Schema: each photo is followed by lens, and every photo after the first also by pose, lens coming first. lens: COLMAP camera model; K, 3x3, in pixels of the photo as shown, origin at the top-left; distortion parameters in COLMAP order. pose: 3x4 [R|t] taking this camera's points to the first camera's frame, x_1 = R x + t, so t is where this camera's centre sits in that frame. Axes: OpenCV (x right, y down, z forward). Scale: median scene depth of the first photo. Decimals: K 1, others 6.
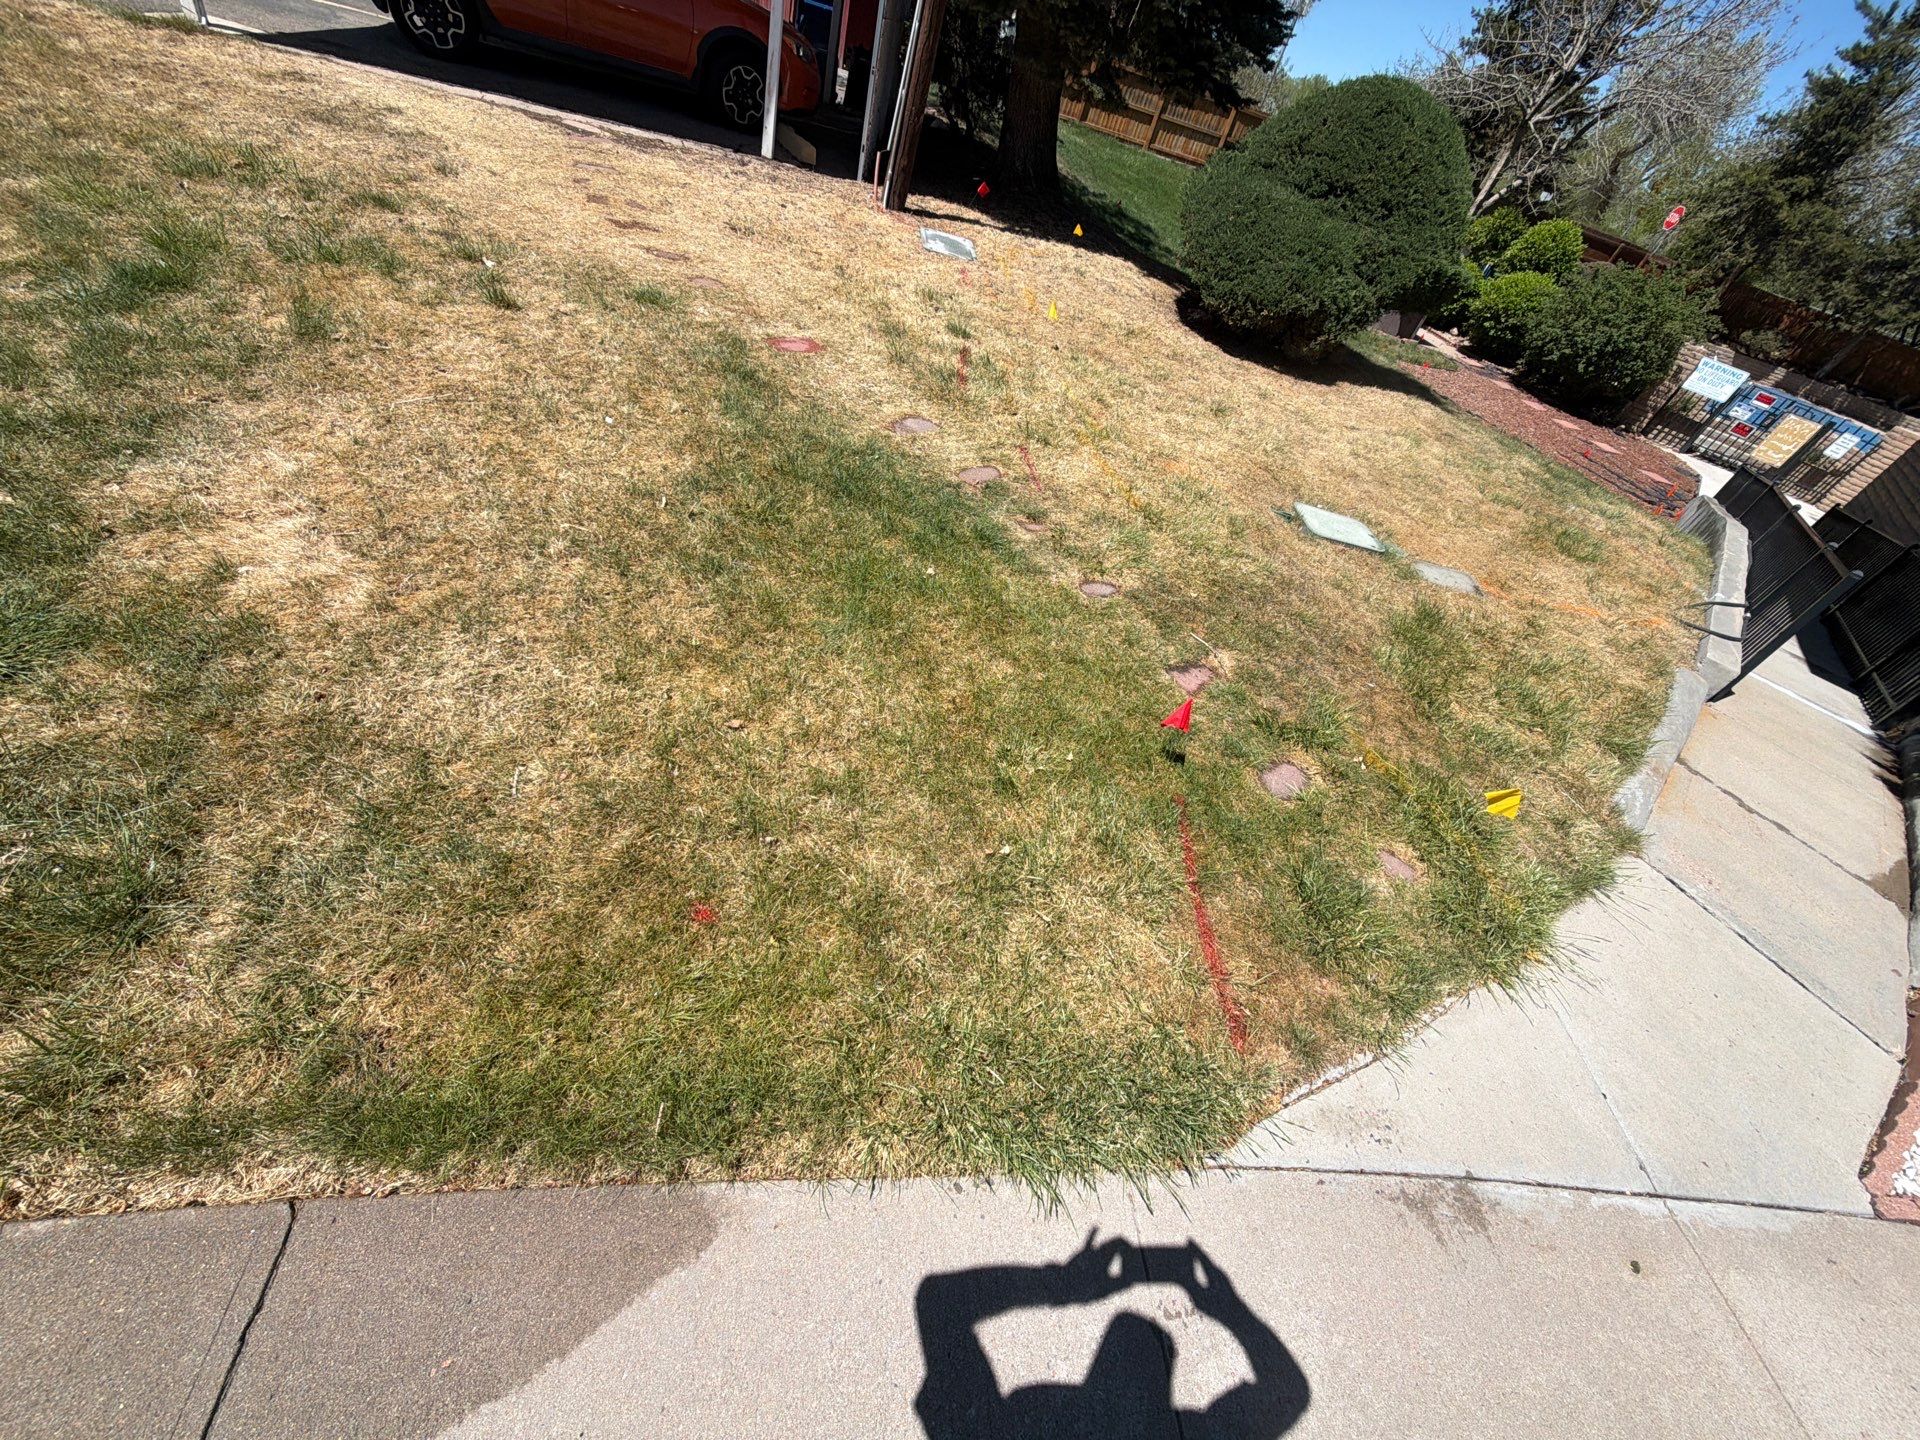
lens RADIAL K [[776.4, 0, 950.7], [0, 776.4, 719.4], [0, 0, 1]] dist [0.001144, -0.000142]
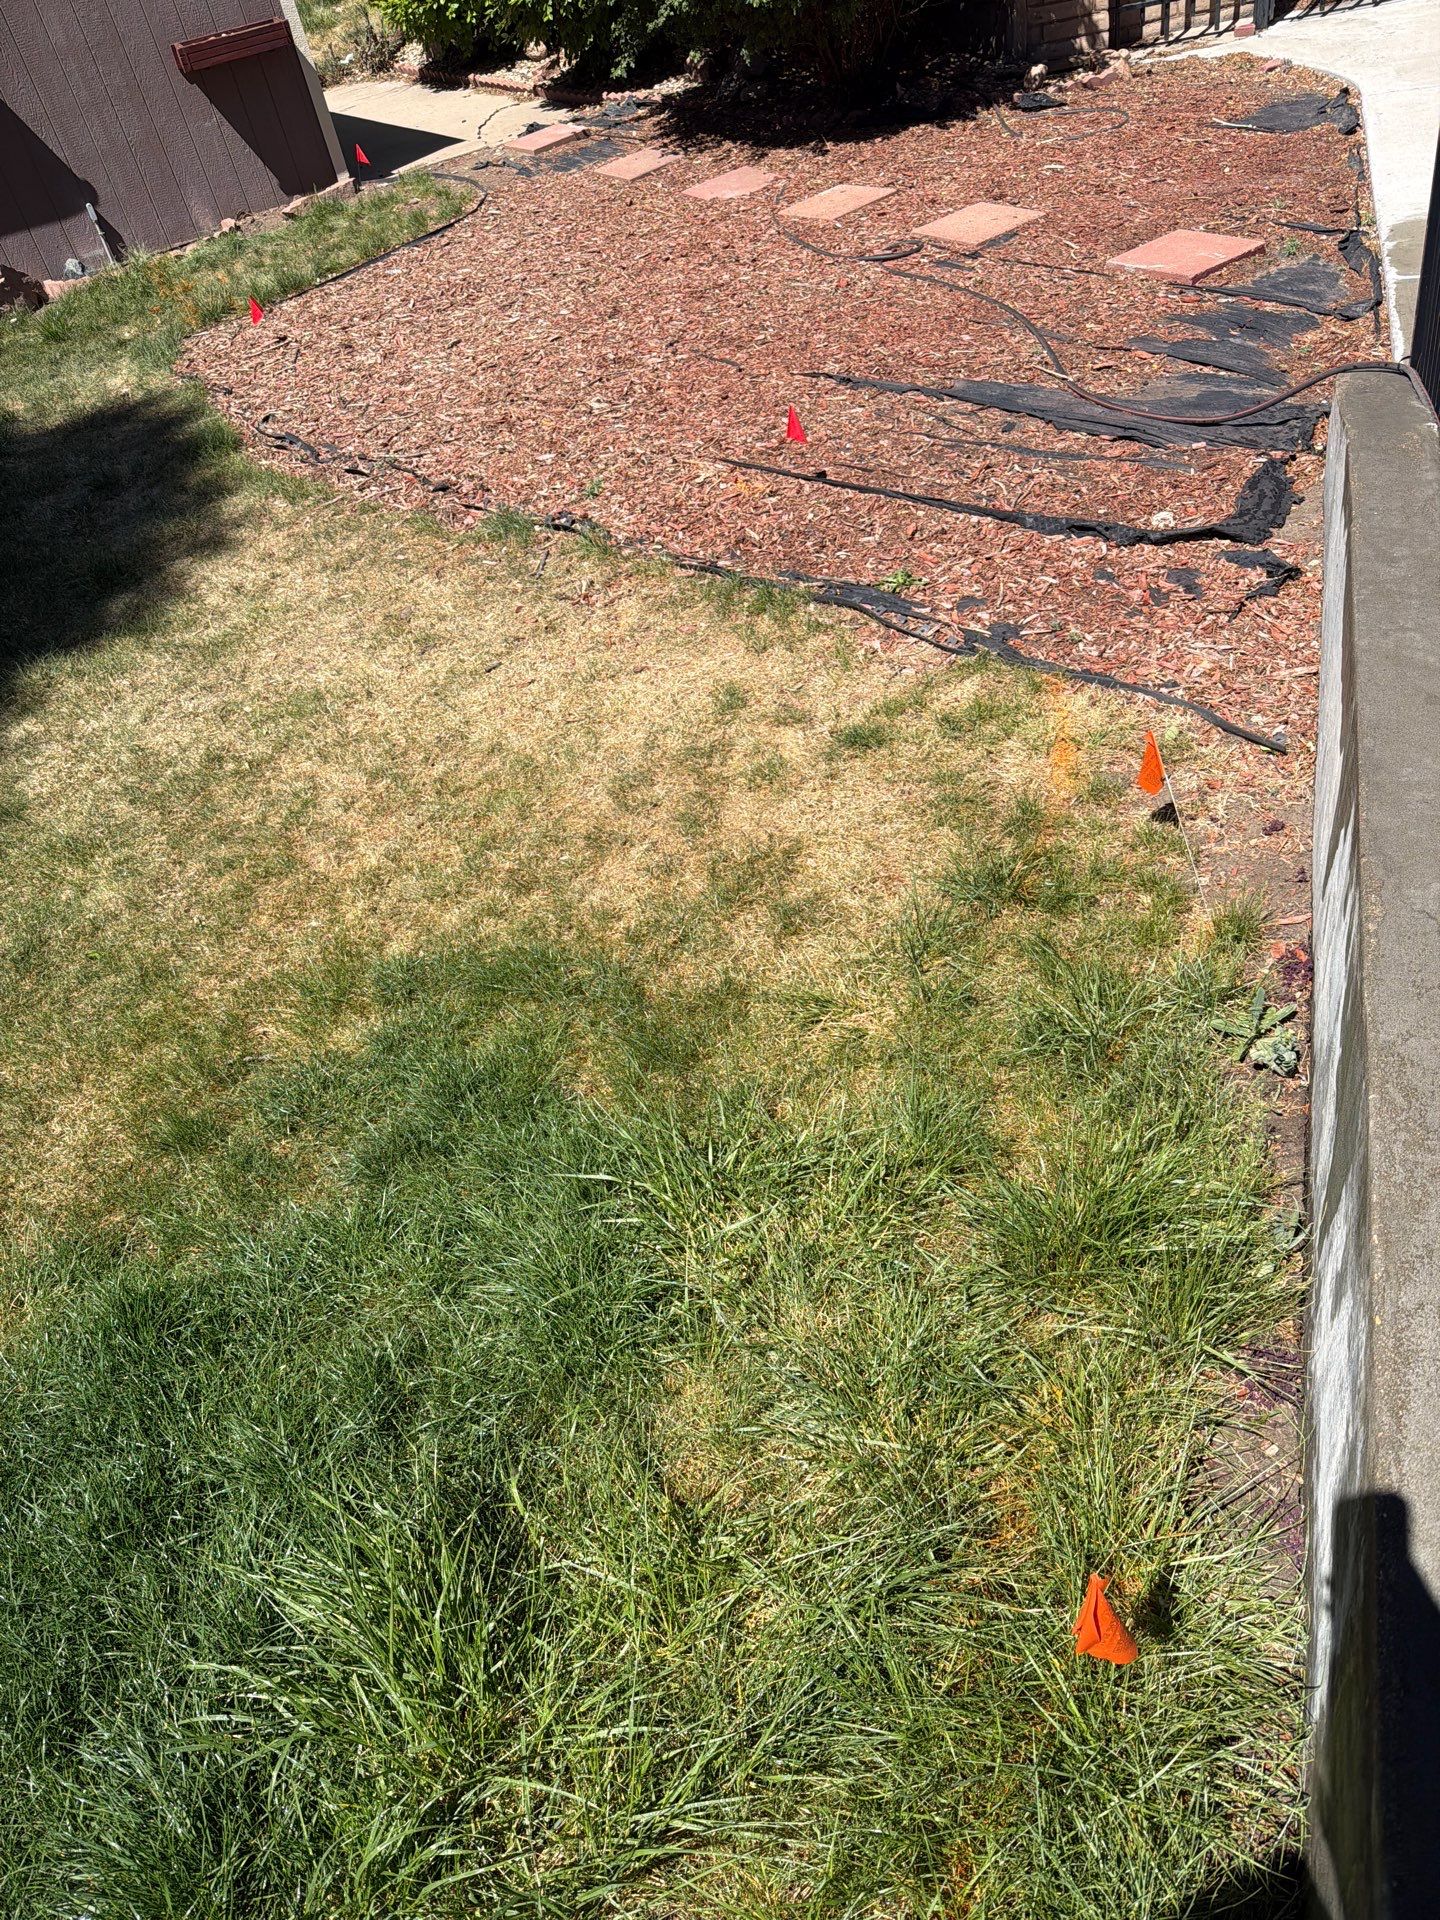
lens RADIAL K [[1389.6, 0, 730.5], [0, 1389.6, 954.5], [0, 0, 1]] dist [0.008733, -0.011342]
pose [[0.806140, -0.587938, 0.066829, 2.706025], [0.587058, 0.808822, 0.034213, -0.987892], [-0.074169, 0.011652, 0.997178, 2.514140]]
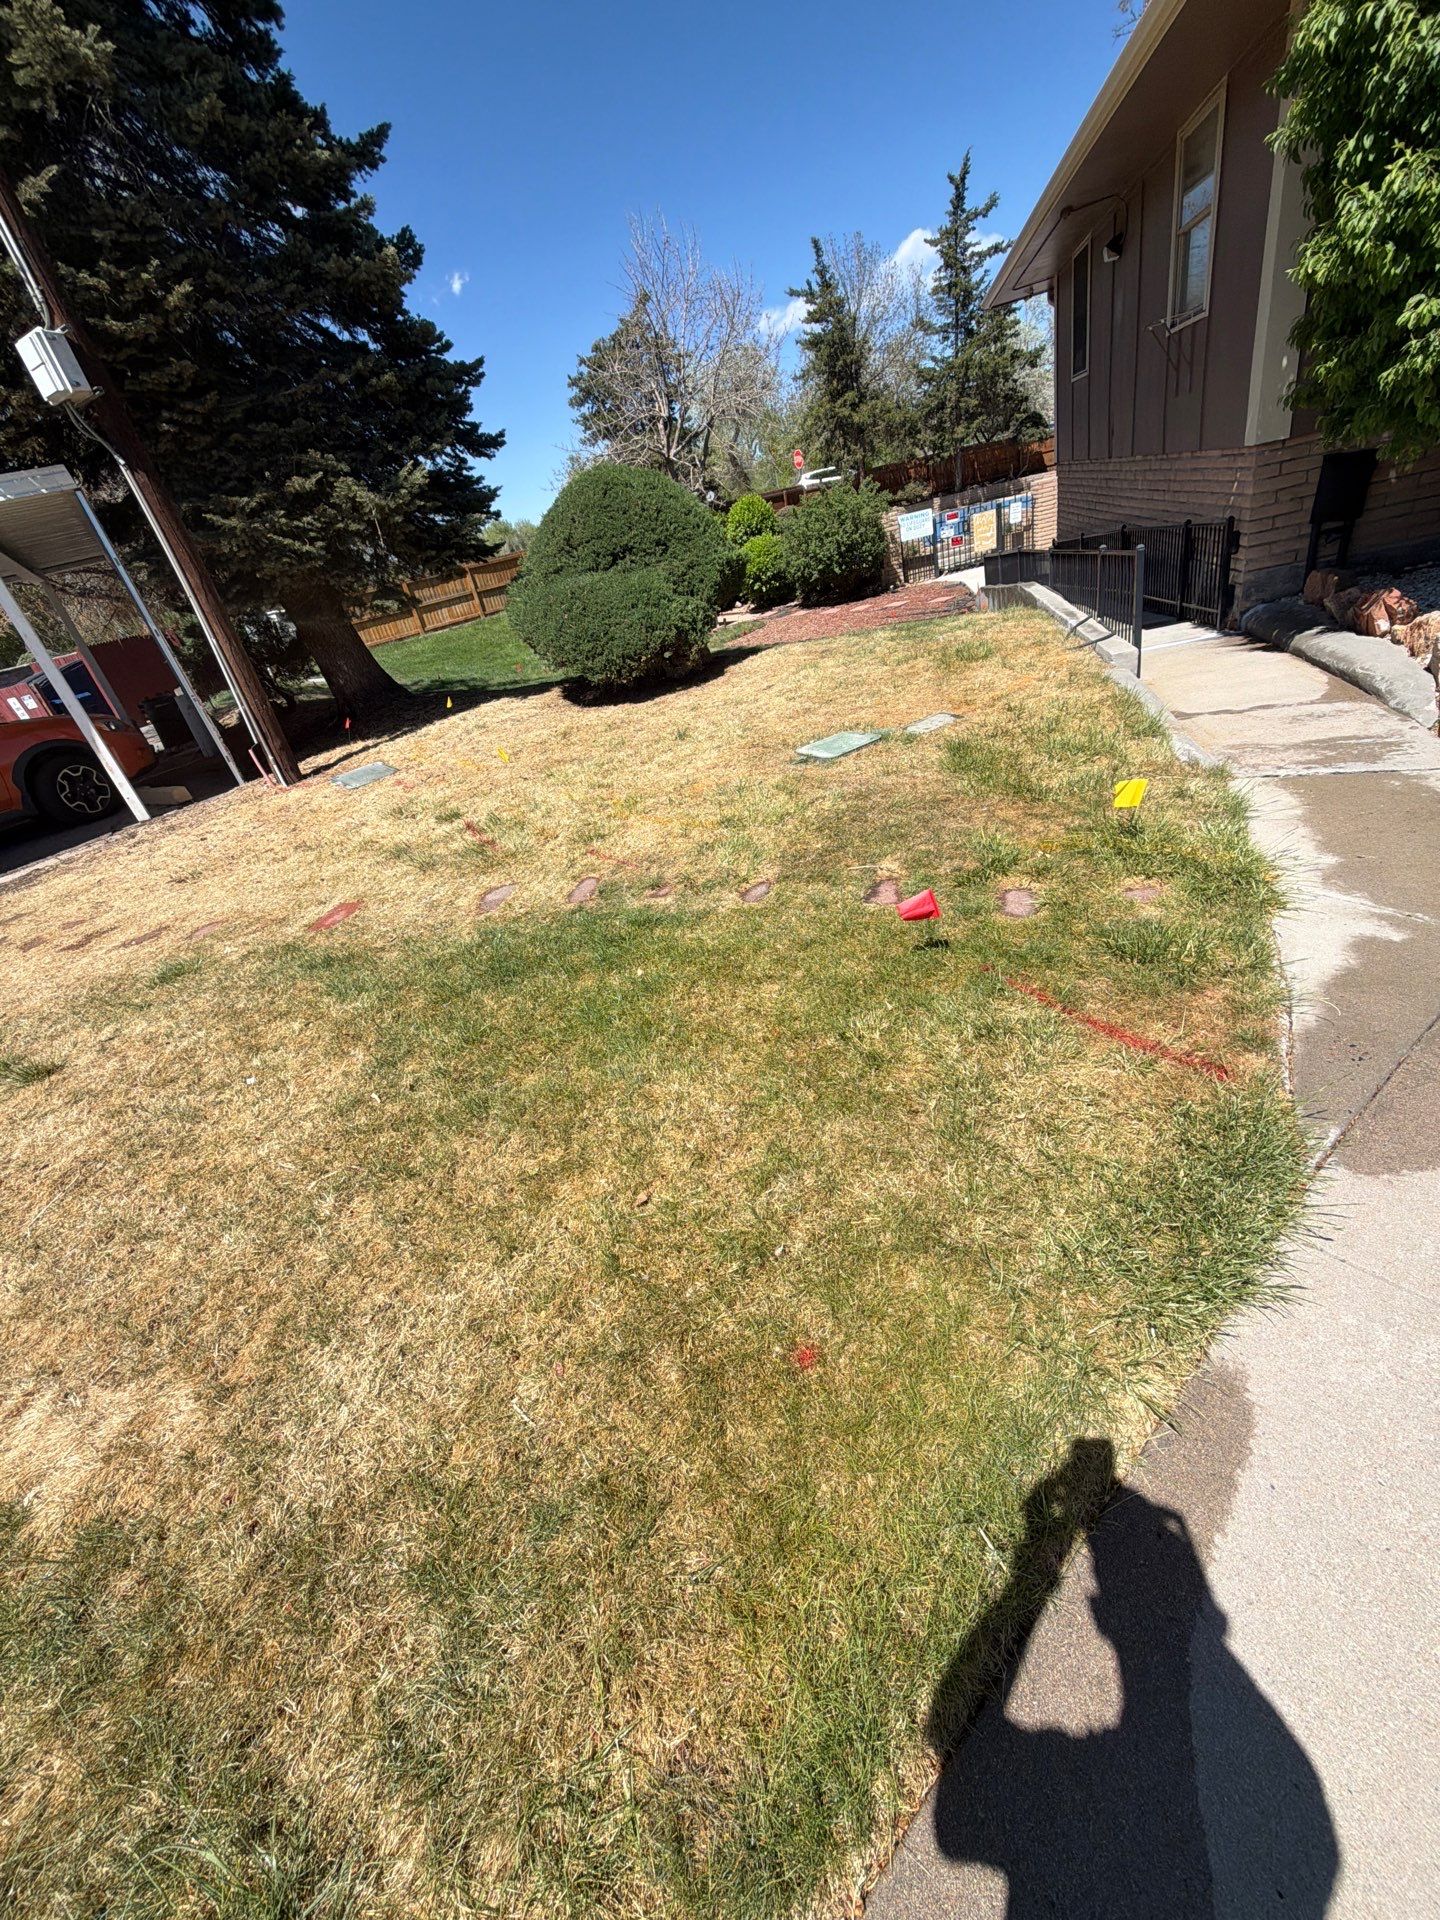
lens RADIAL K [[776.4, 0, 718.0], [0, 776.4, 950.2], [0, 0, 1]] dist [0.001144, -0.000142]
pose [[0.730459, -0.627298, 0.270049, -0.166179], [0.670126, 0.734609, -0.106208, -0.031275], [-0.131756, 0.258548, 0.956971, 0.019907]]
